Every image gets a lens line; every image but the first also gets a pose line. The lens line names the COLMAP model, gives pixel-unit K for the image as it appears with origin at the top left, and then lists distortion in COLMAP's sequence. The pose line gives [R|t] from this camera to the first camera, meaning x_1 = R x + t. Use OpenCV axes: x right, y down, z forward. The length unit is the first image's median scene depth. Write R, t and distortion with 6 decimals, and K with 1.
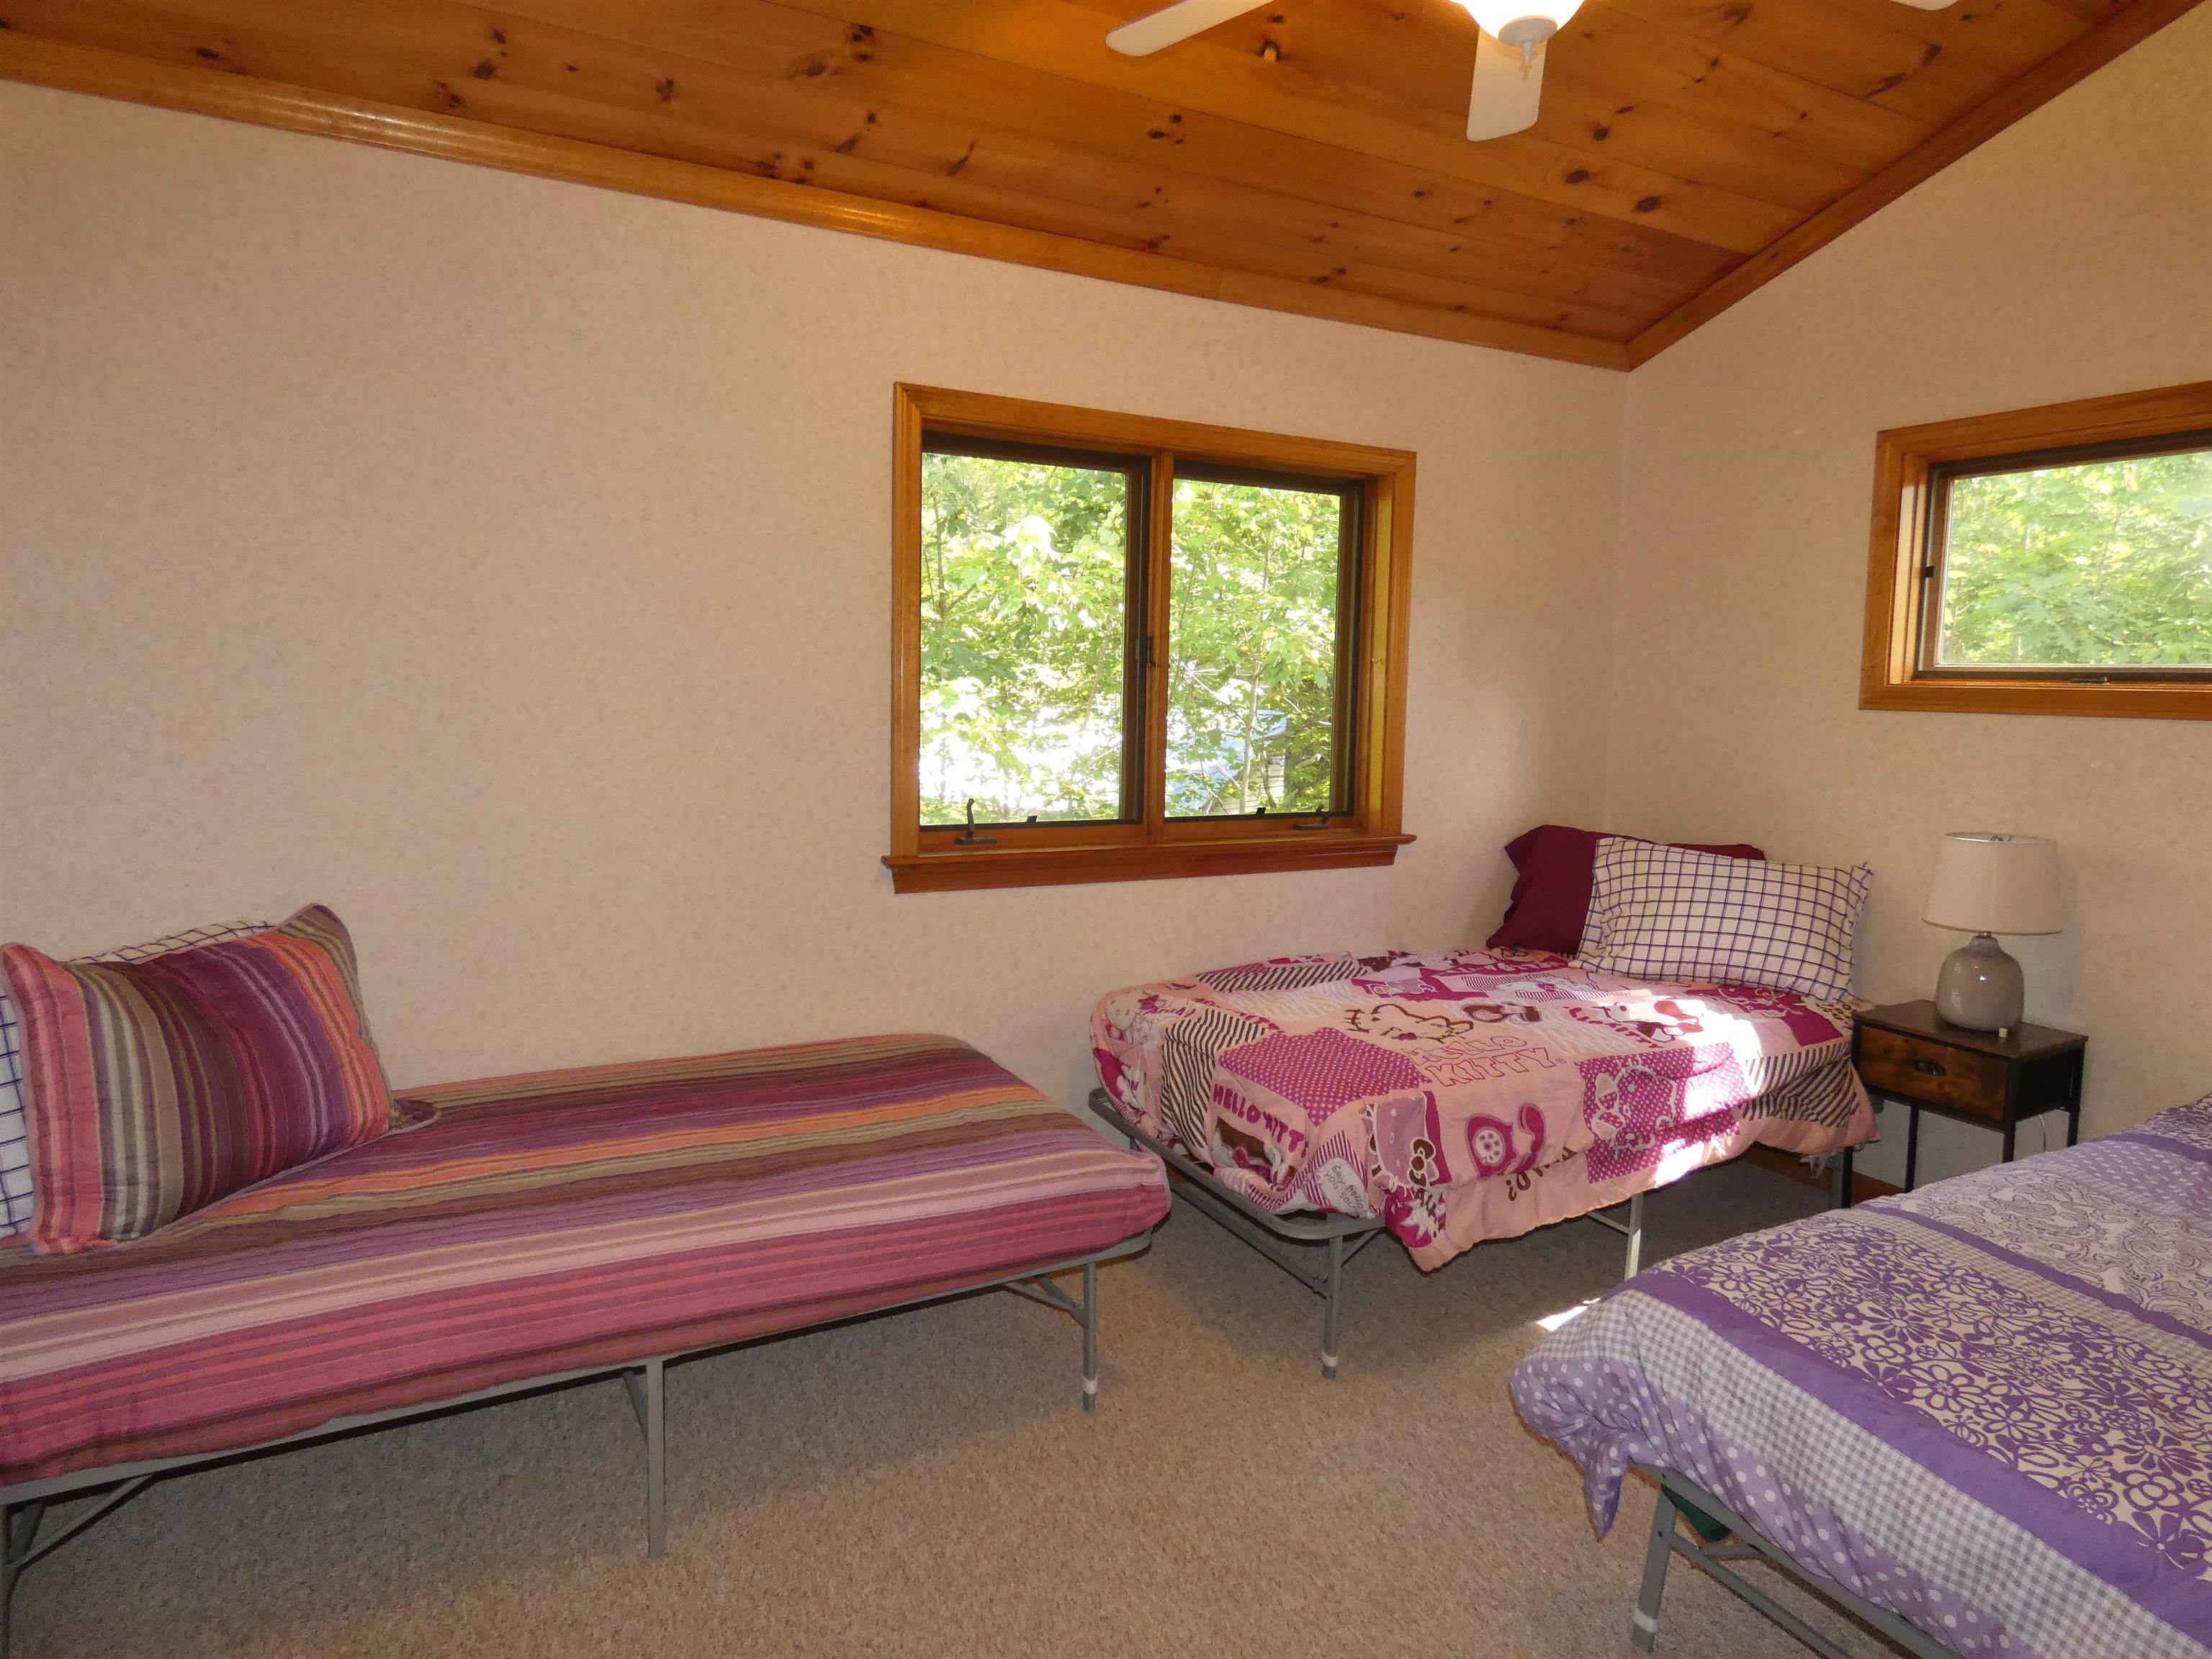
lens RADIAL K [[1322.6, 0, 1125.1], [0, 1322.6, 825.5], [0, 0, 1]] dist [-0.004504, -0.000106]
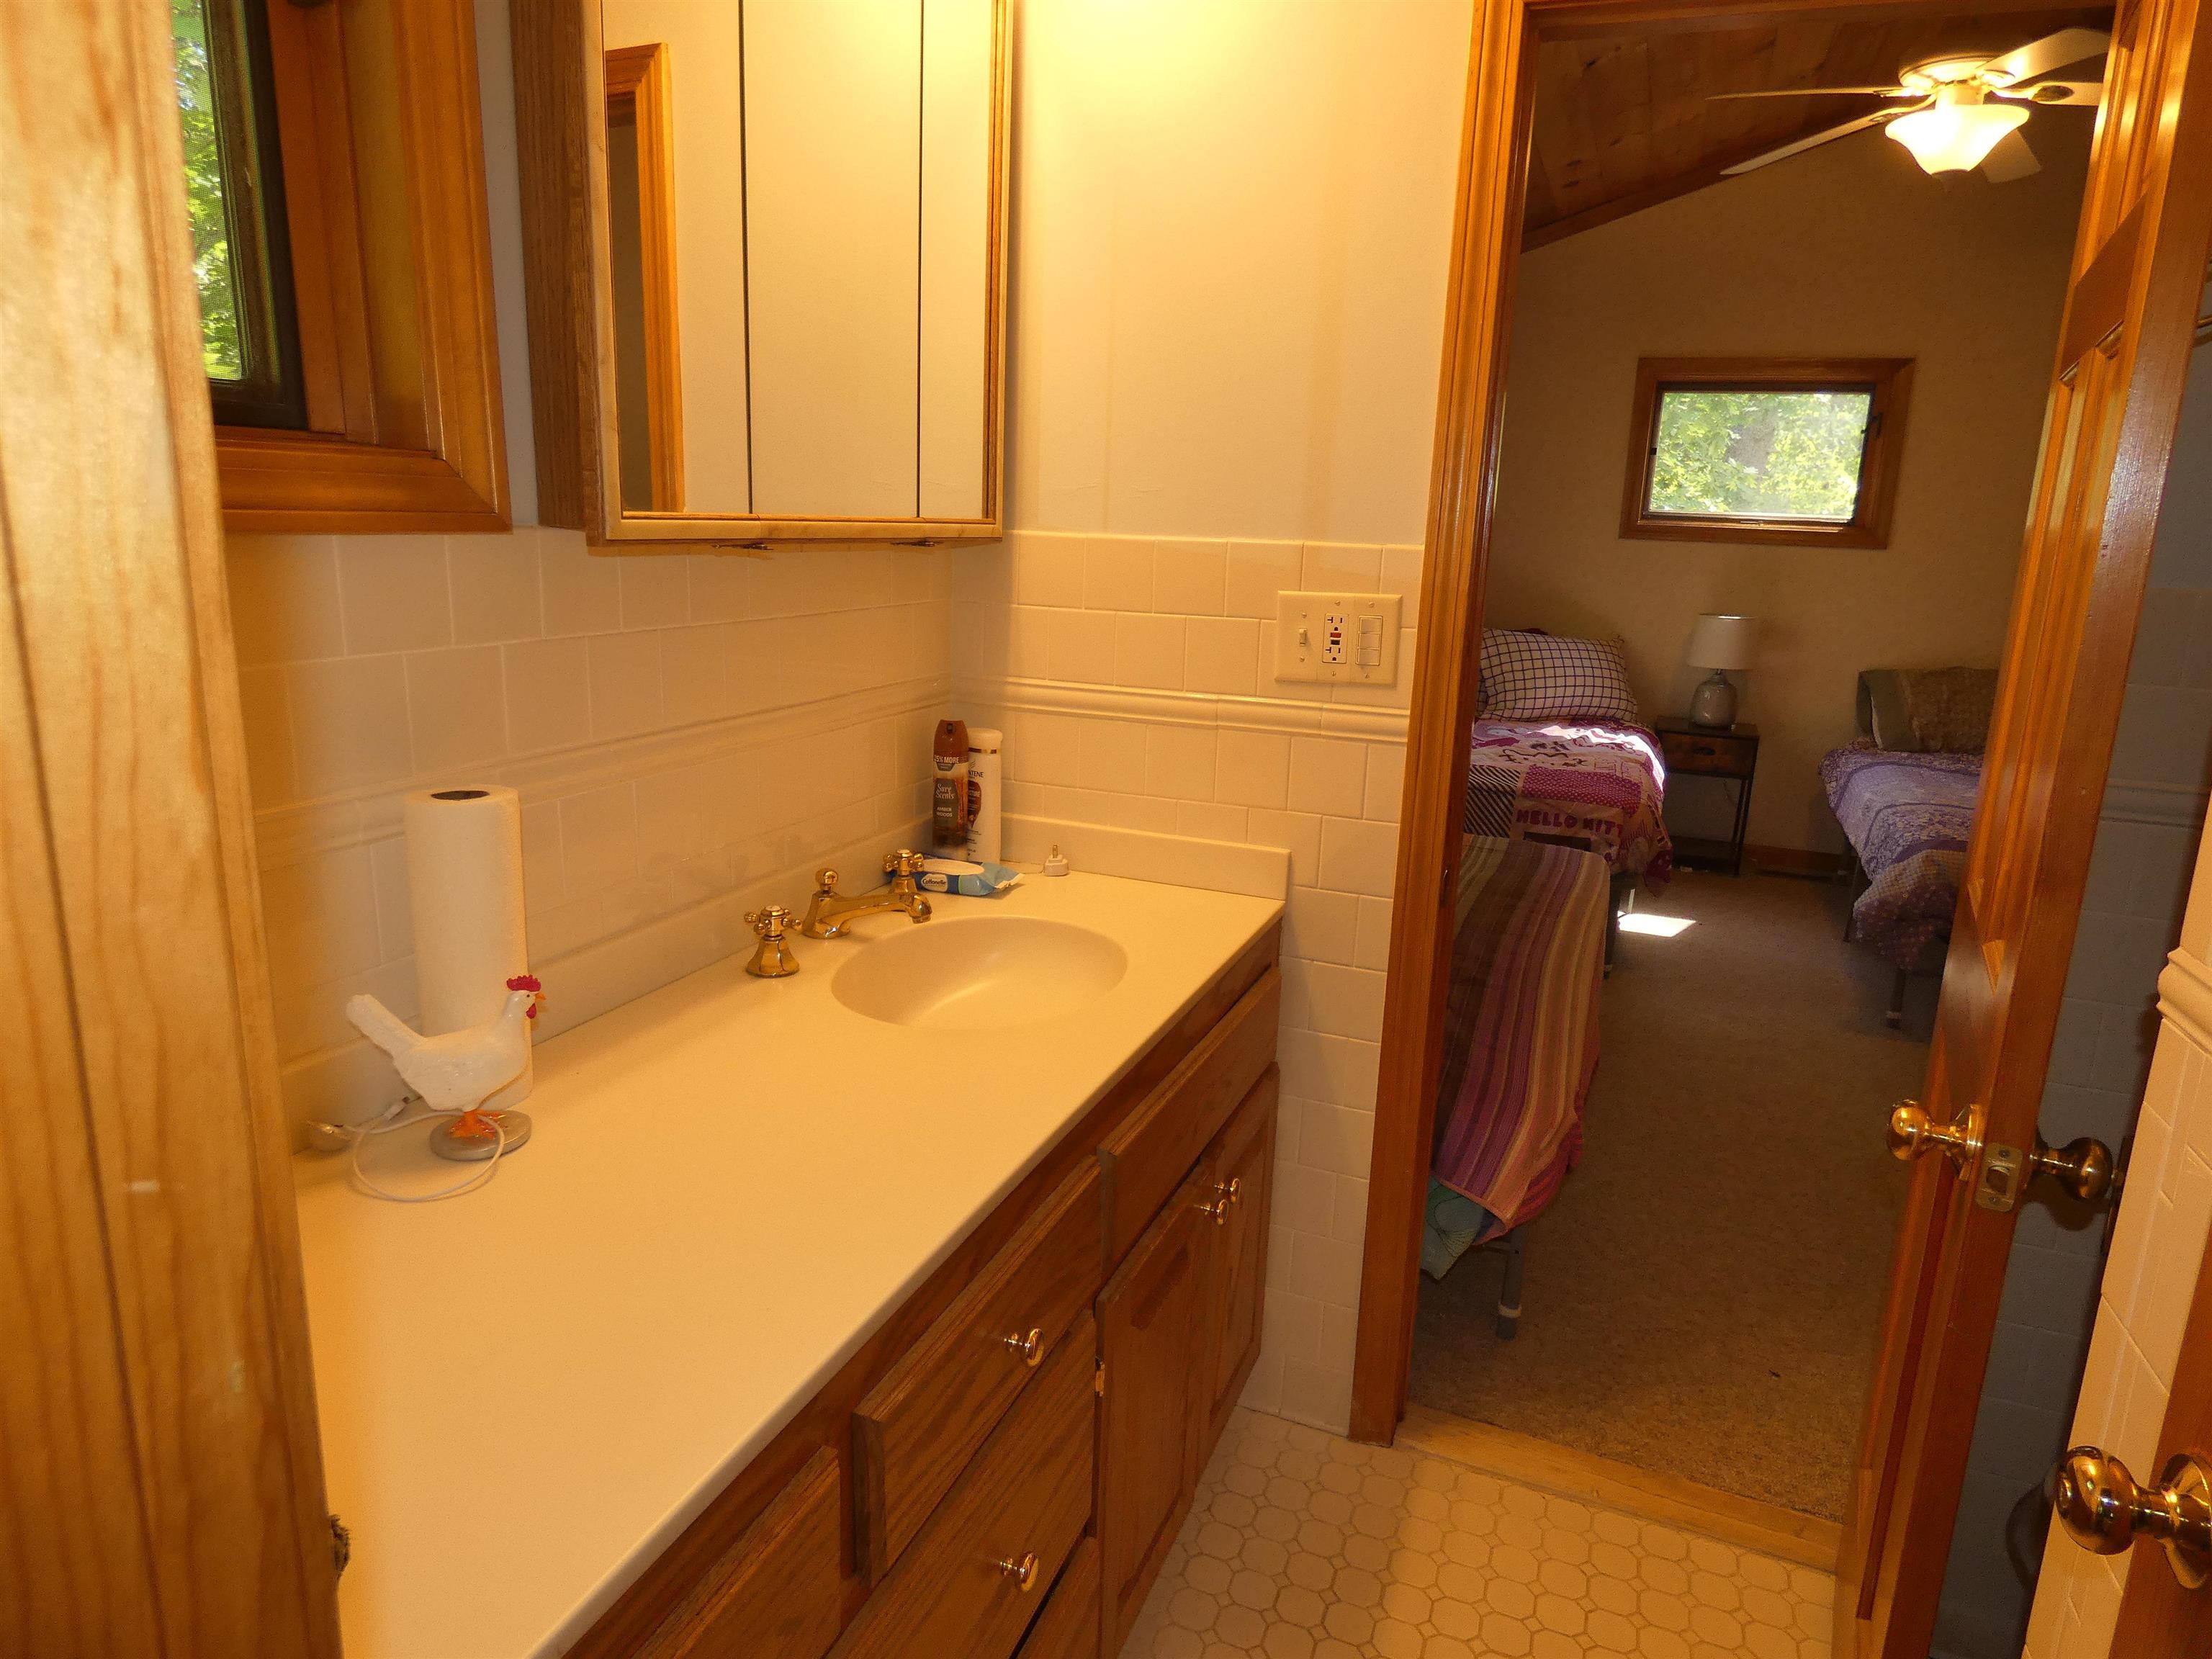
lens RADIAL K [[1322.6, 0, 1103.8], [0, 1322.6, 813.2], [0, 0, 1]] dist [-0.004504, -0.000106]
pose [[0.775659, -0.134770, 0.616596, -1.058361], [0.047564, 0.986640, 0.155817, -0.043337], [-0.629358, -0.091533, 0.771706, 0.151495]]
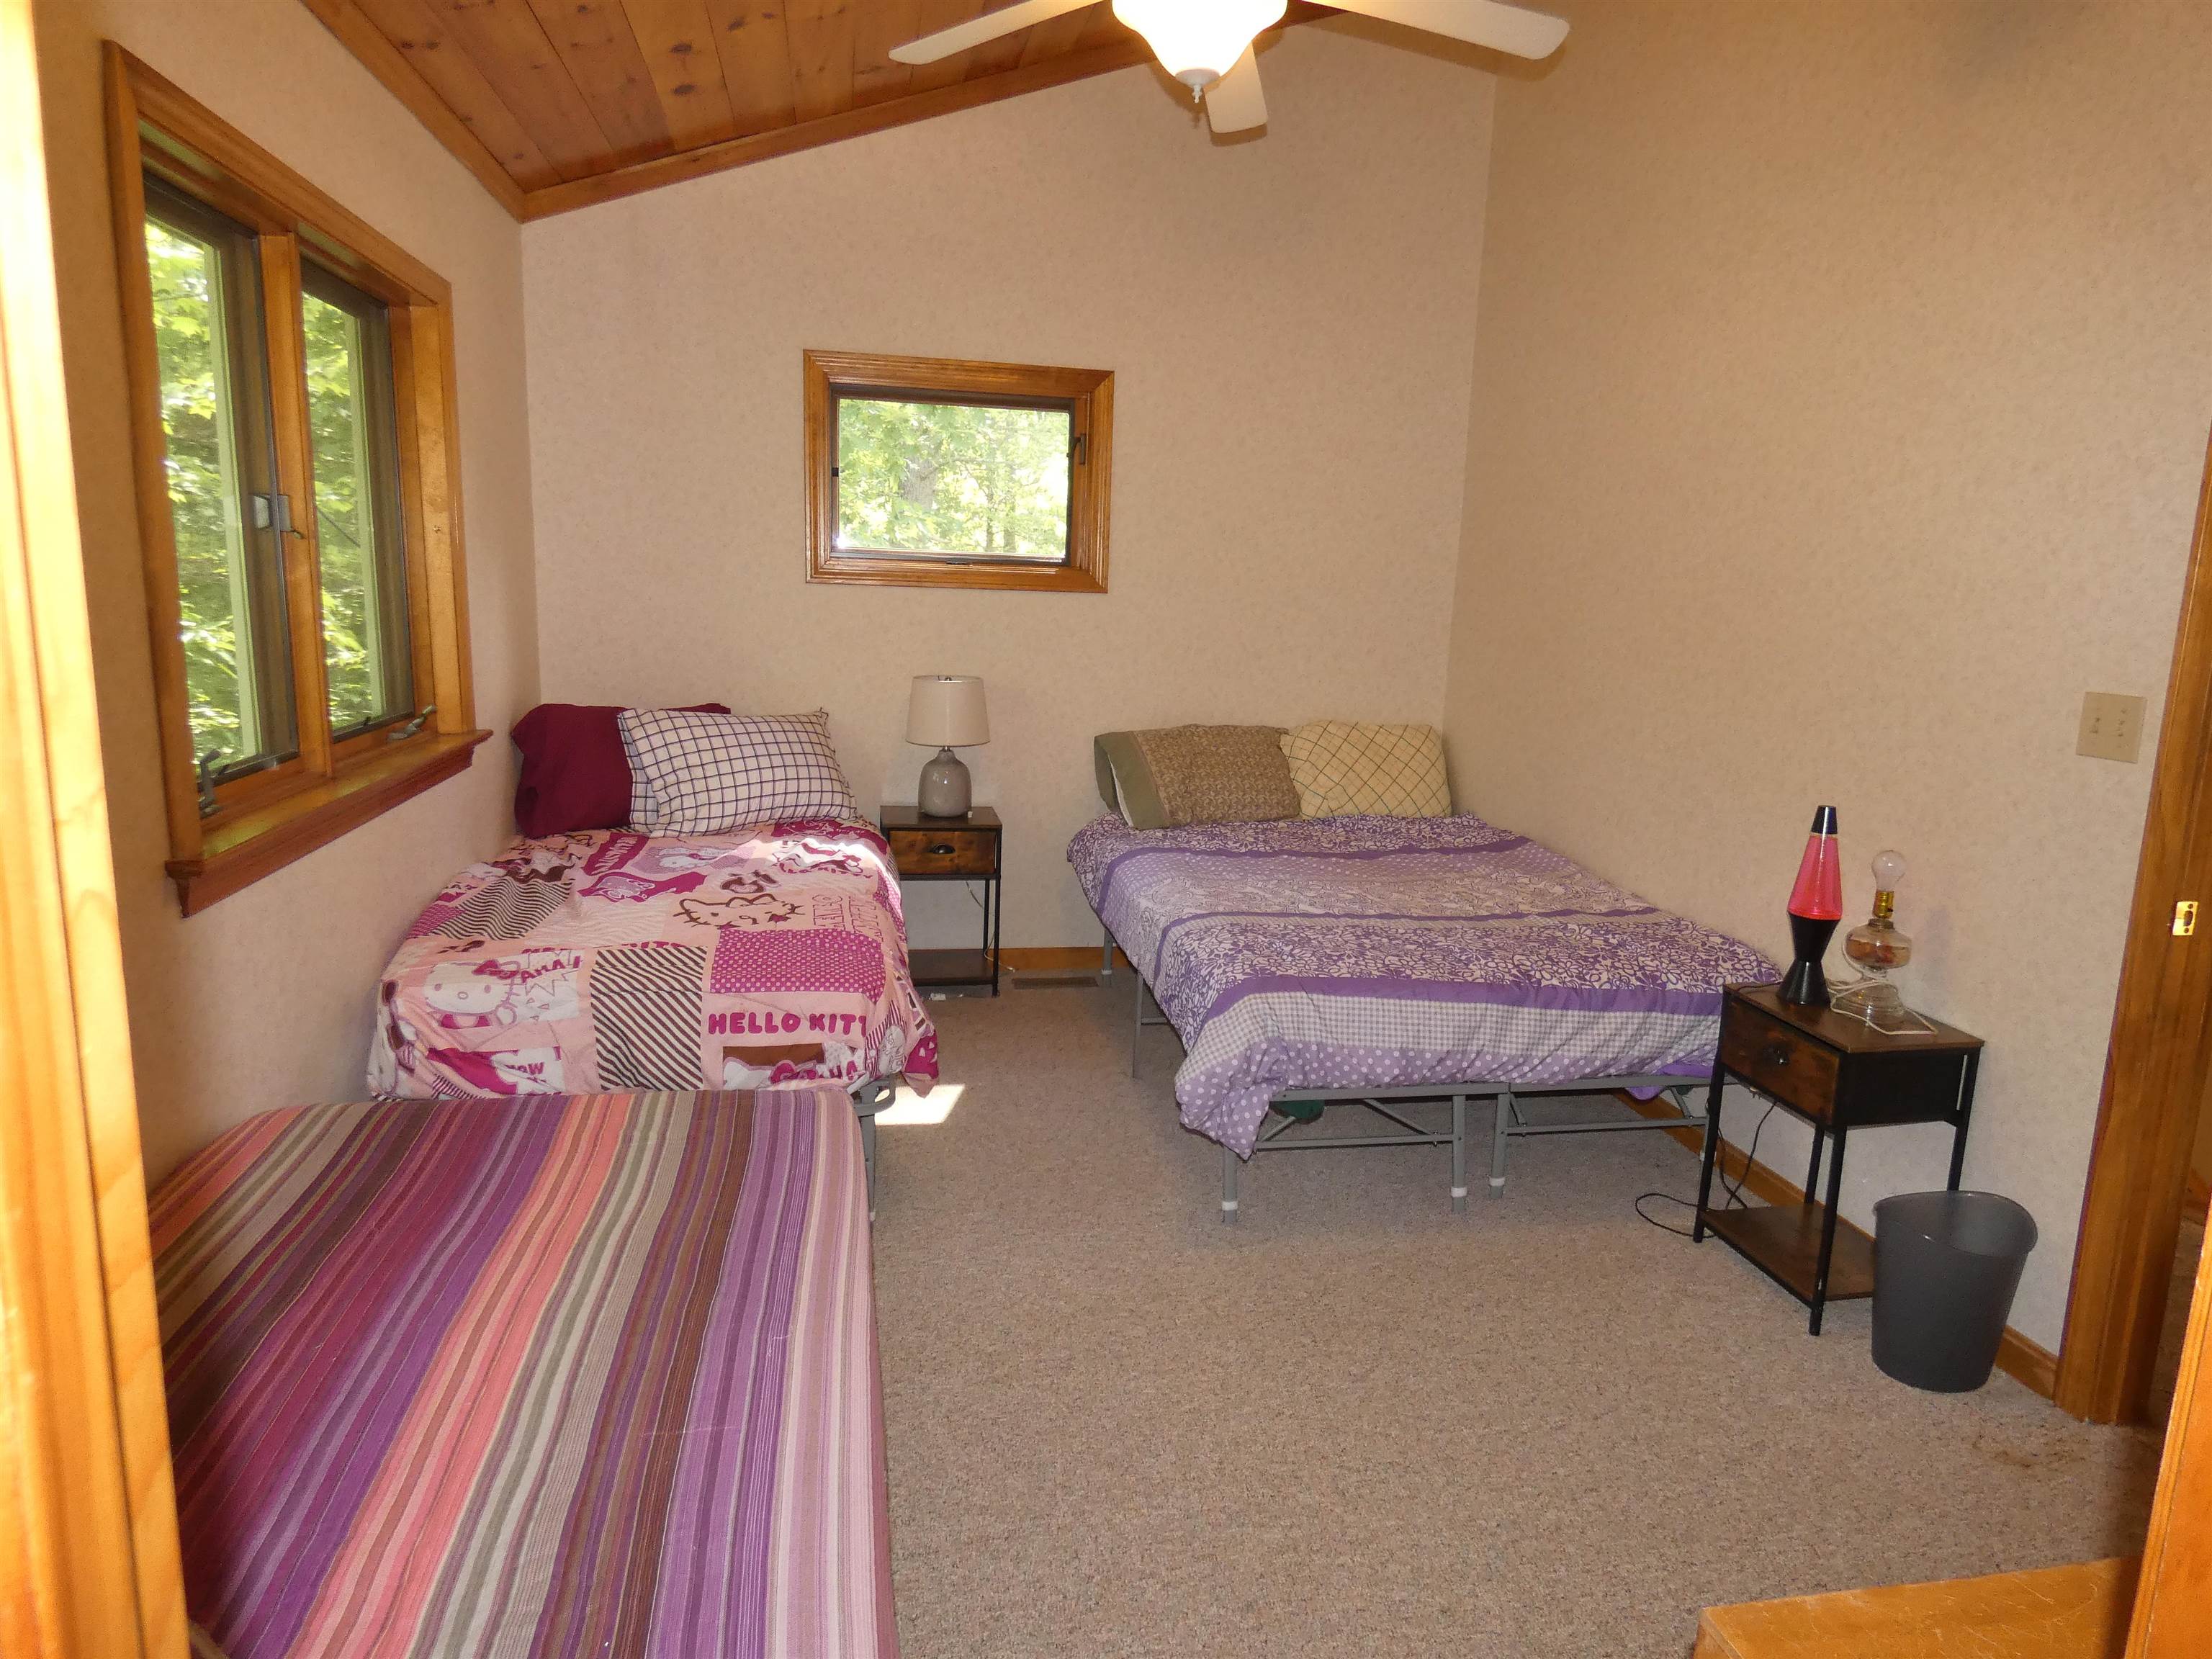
lens RADIAL K [[1322.6, 0, 1105.8], [0, 1322.6, 824.0], [0, 0, 1]] dist [-0.004504, -0.000106]
pose [[0.296307, -0.185512, 0.936903, -0.617766], [0.071706, 0.982507, 0.171864, -0.066004], [-0.952397, 0.016257, 0.304426, 0.409617]]
